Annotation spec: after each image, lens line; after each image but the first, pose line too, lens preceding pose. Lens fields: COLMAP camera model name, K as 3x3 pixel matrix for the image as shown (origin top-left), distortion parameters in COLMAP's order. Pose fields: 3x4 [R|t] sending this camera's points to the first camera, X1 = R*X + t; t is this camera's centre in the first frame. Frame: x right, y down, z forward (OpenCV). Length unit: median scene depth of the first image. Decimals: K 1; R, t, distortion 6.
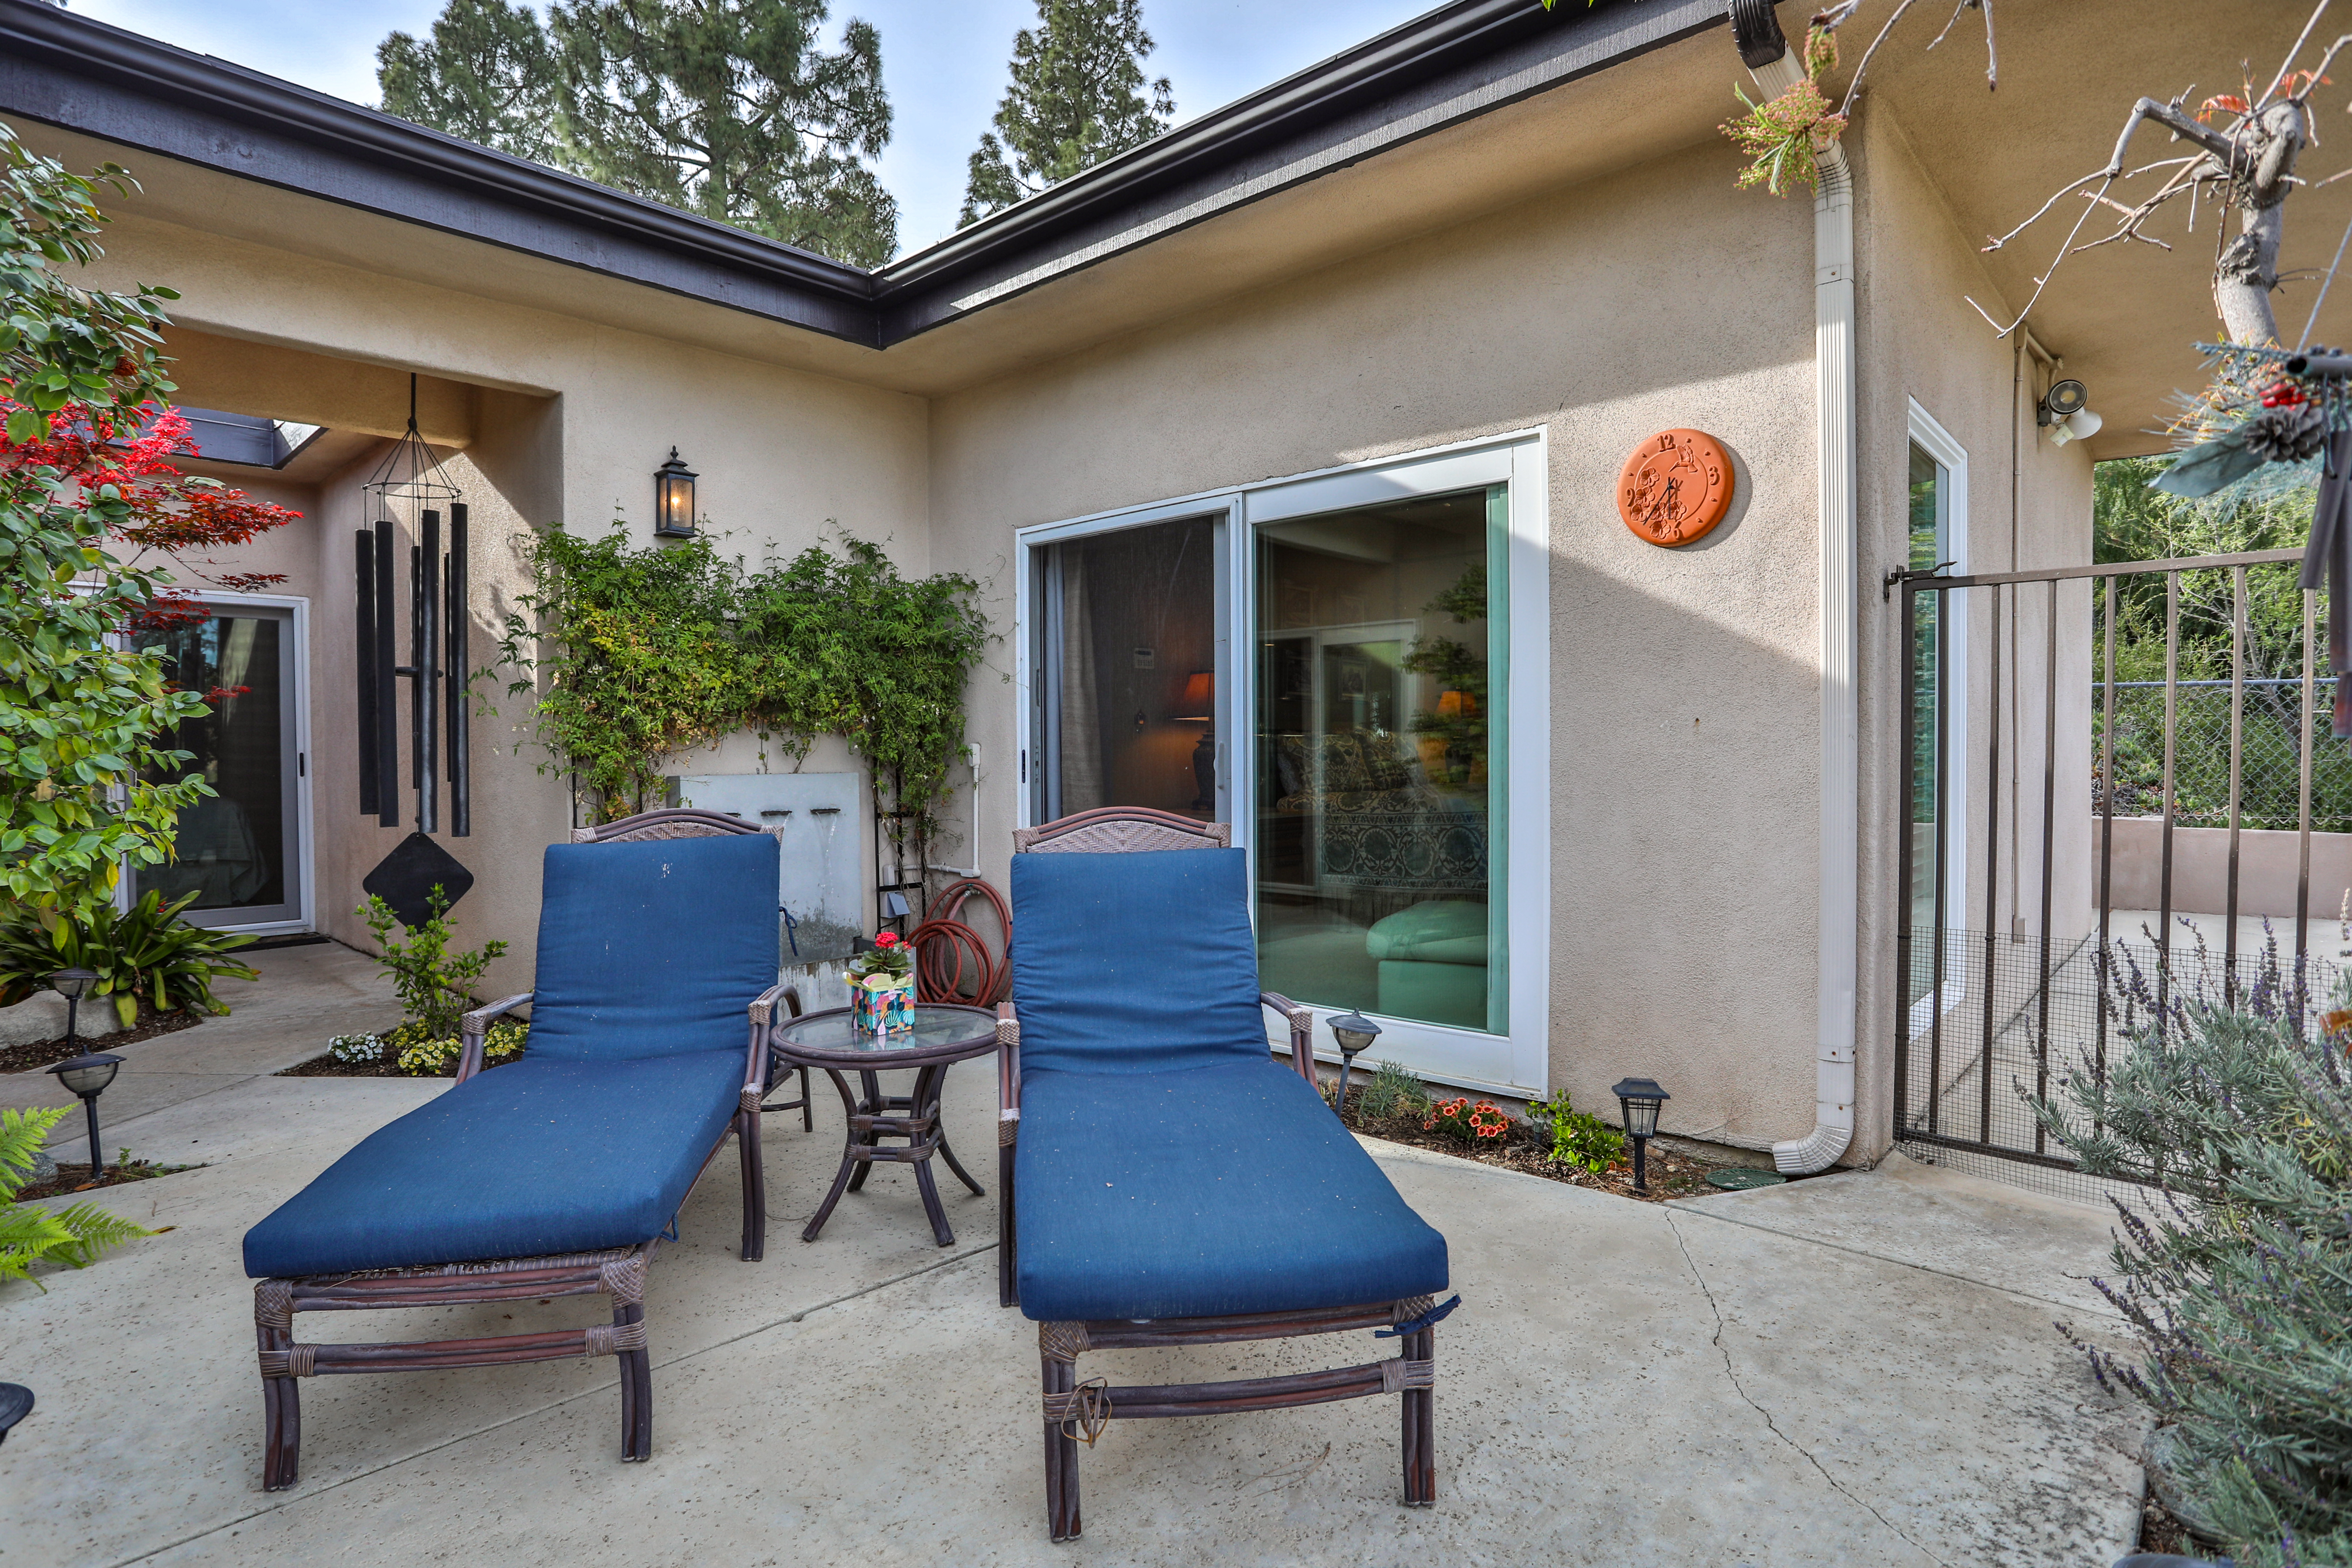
lens RADIAL K [[1204.0, 0, 1170.7], [0, 1204.0, 776.3], [0, 0, 1]] dist [-0.083329, 0.037542]
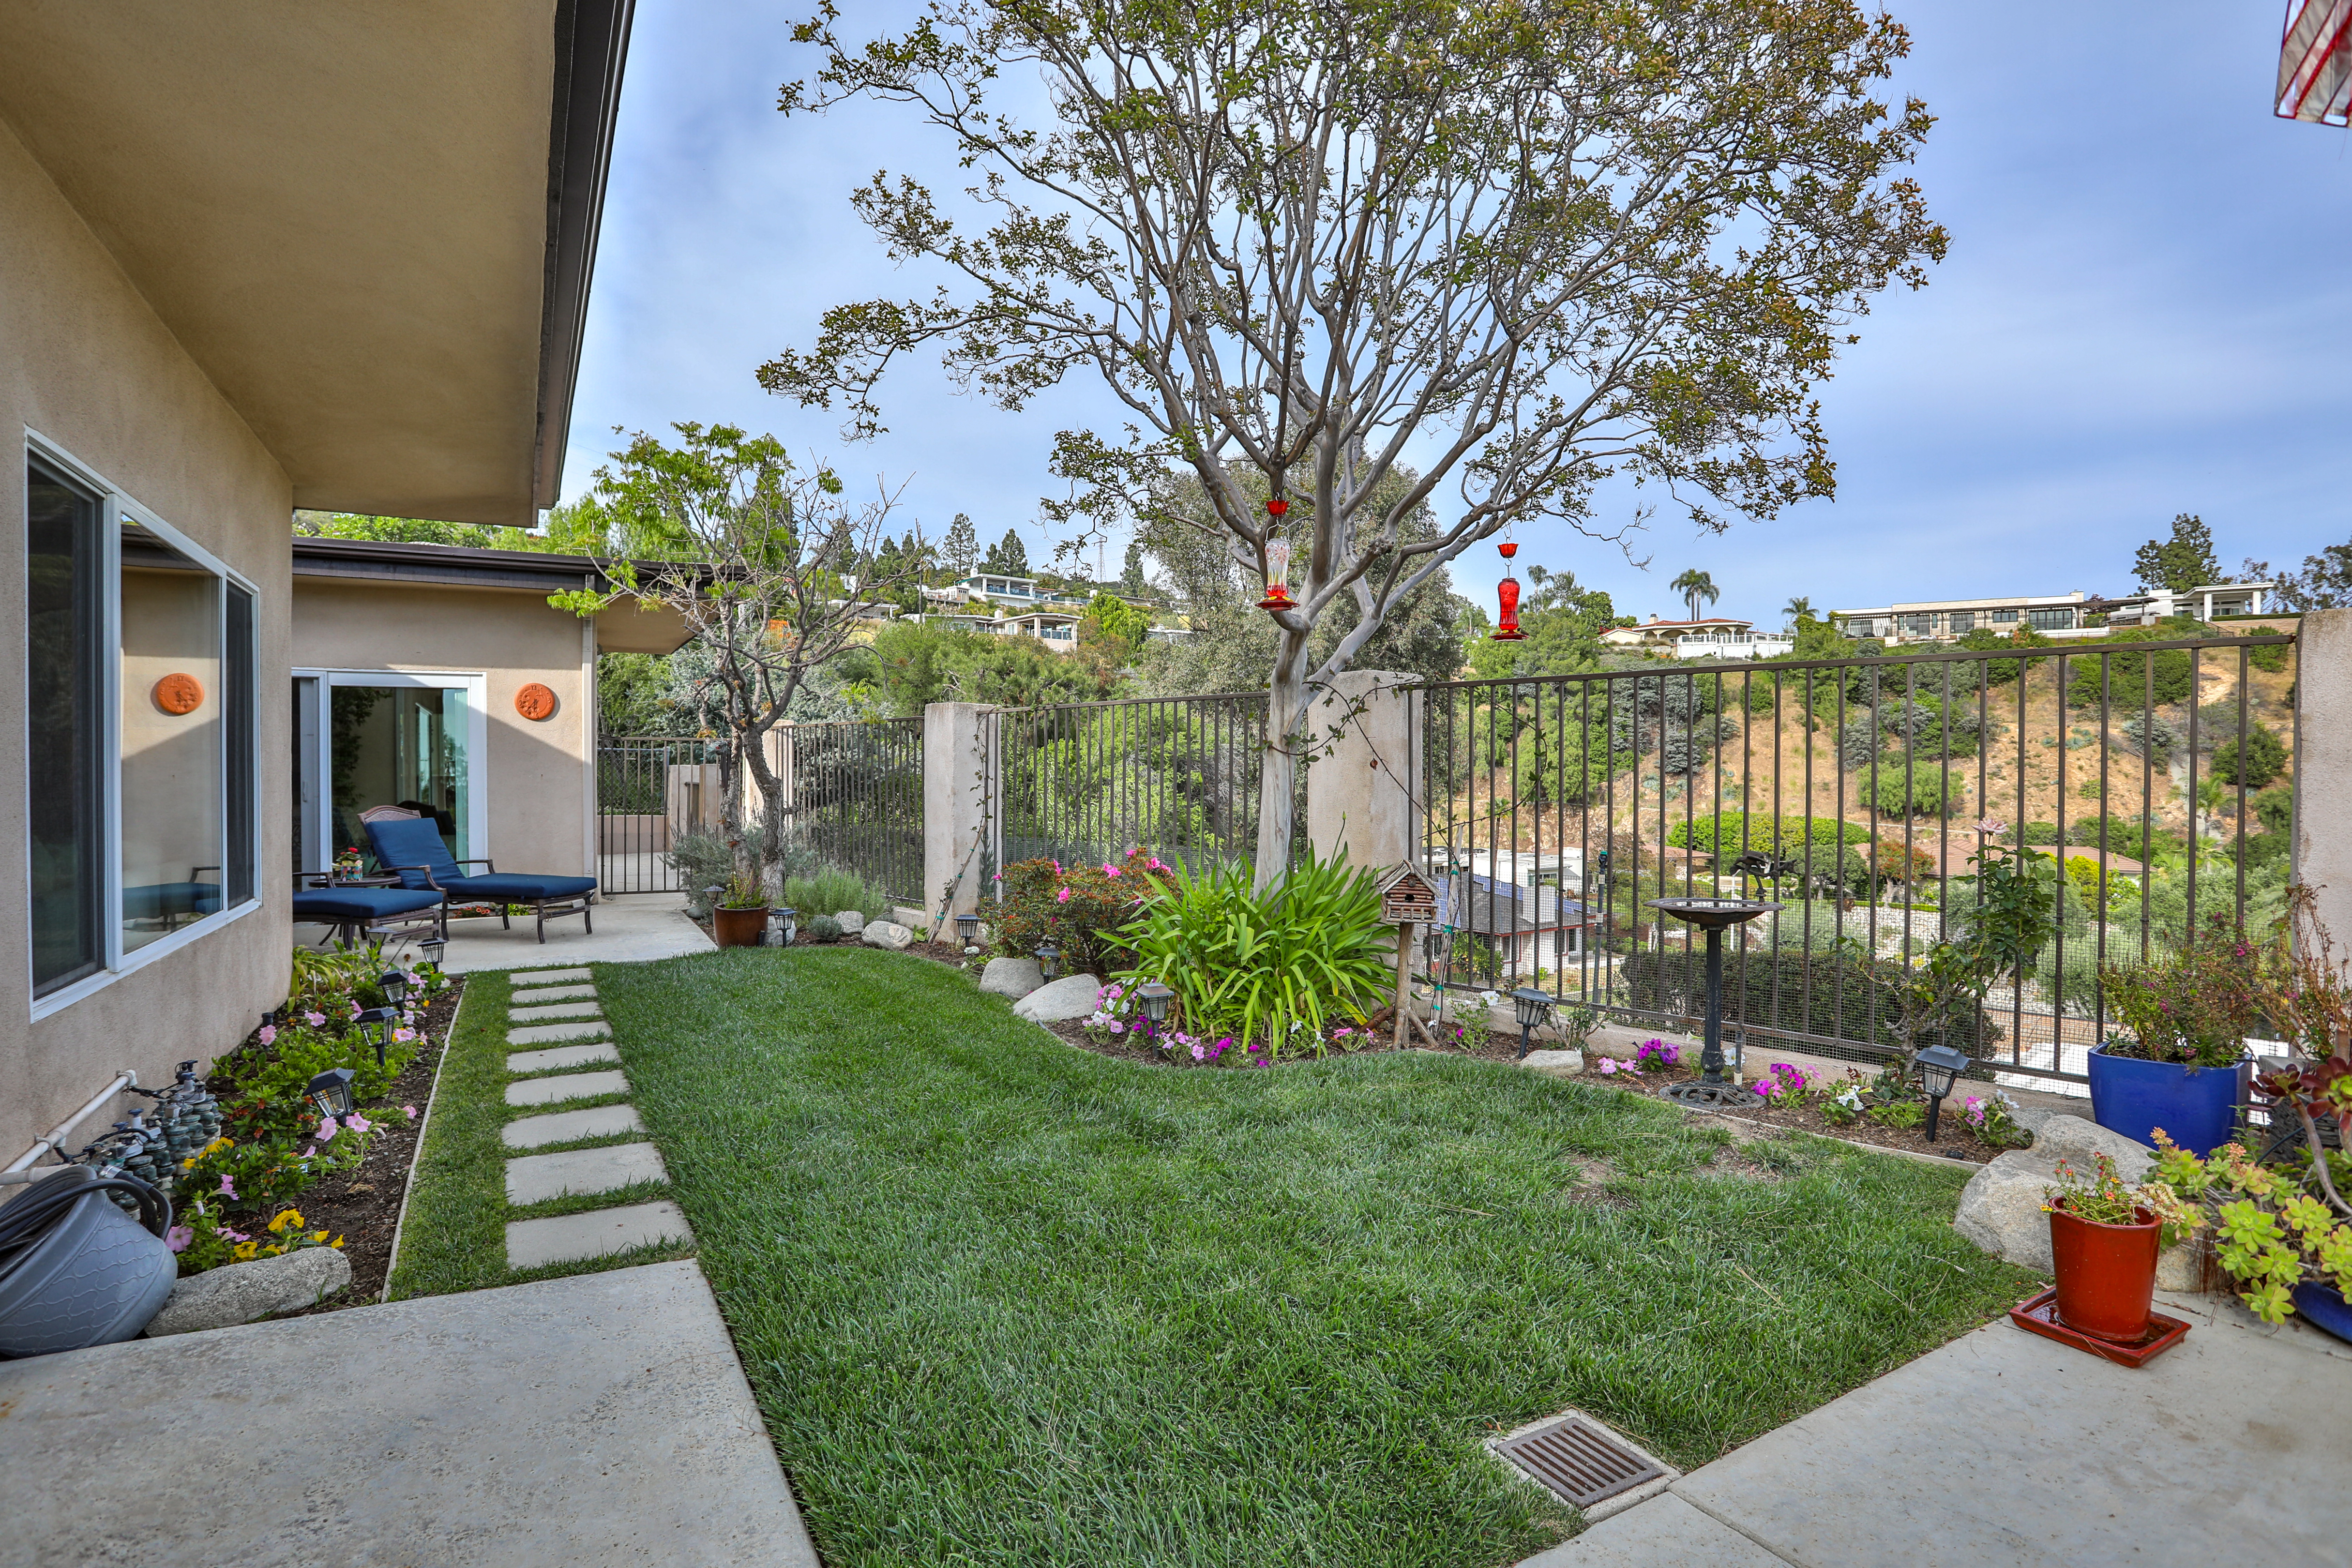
lens RADIAL K [[1204.0, 0, 1170.7], [0, 1204.0, 776.3], [0, 0, 1]] dist [-0.083329, 0.037542]
pose [[0.315687, -0.005150, 0.948849, -2.055200], [0.021840, 0.999760, -0.001840, -0.001524], [-0.948612, 0.021304, 0.315724, -1.622658]]
